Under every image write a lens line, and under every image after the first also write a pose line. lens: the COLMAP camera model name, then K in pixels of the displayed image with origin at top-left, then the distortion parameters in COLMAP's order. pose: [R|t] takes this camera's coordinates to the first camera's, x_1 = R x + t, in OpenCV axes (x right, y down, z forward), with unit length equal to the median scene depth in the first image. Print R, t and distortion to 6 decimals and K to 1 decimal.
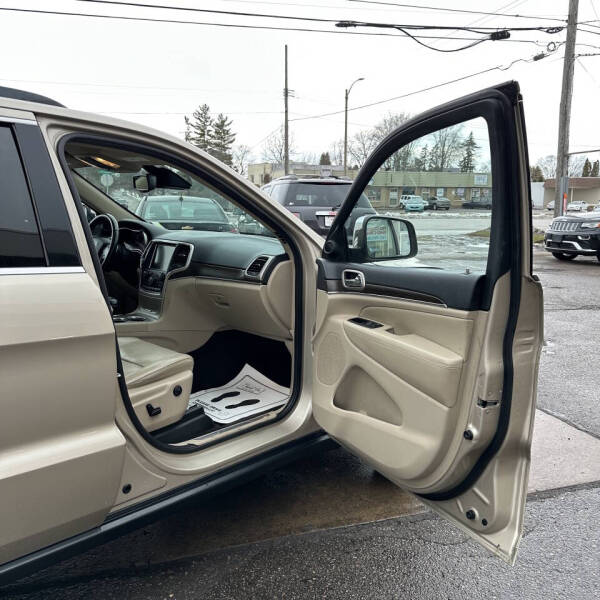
lens RADIAL K [[554.8, 0, 300.4], [0, 554.8, 302.0], [0, 0, 1]] dist [0.139635, -0.183914]
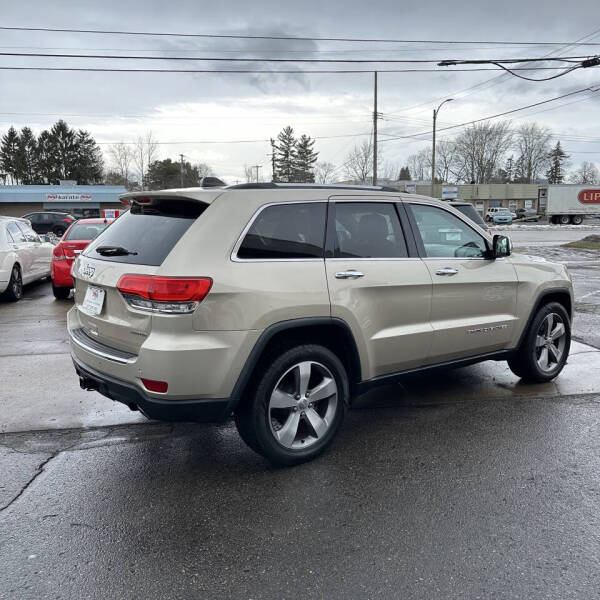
lens RADIAL K [[553.3, 0, 300.0], [0, 553.3, 300.0], [0, 0, 1]] dist [0.084883, -0.114301]
pose [[0.990155, -0.001733, -0.139963, -0.048140], [-0.002388, 0.999569, -0.029272, 0.016091], [0.139953, 0.029318, 0.989724, -0.121405]]
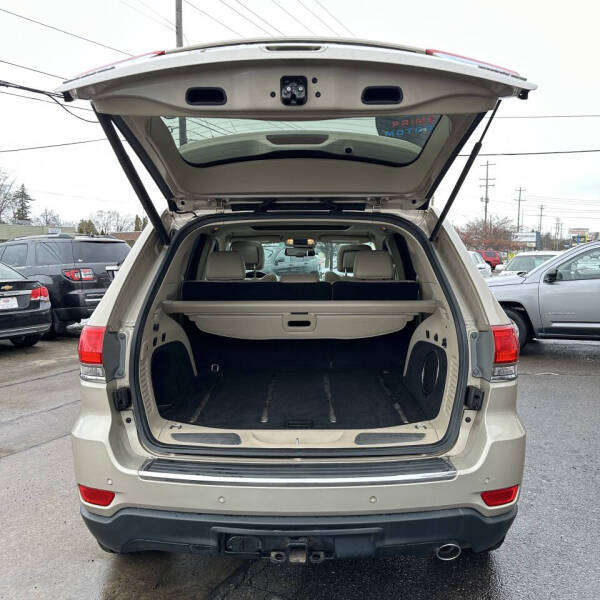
lens RADIAL K [[559.1, 0, 297.3], [0, 559.1, 300.4], [0, 0, 1]] dist [0.066474, -0.096200]
pose [[0.734498, -0.076442, 0.674292, -0.201939], [0.138771, 0.989557, -0.038979, -0.000566], [-0.664271, 0.122202, 0.737436, -0.029202]]
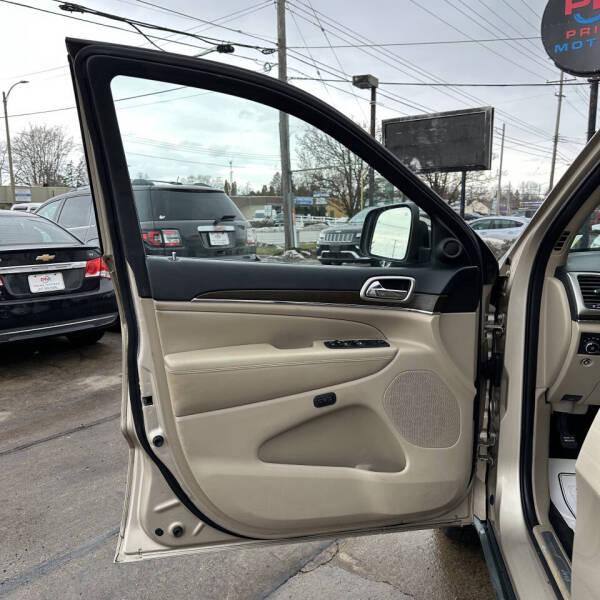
lens RADIAL K [[557.1, 0, 298.1], [0, 557.1, 301.8], [0, 0, 1]] dist [0.120146, -0.197528]
pose [[0.827667, -0.108702, 0.550591, -0.129443], [0.126358, 0.991967, 0.005897, -0.021967], [-0.546810, 0.064691, 0.834754, 0.134634]]
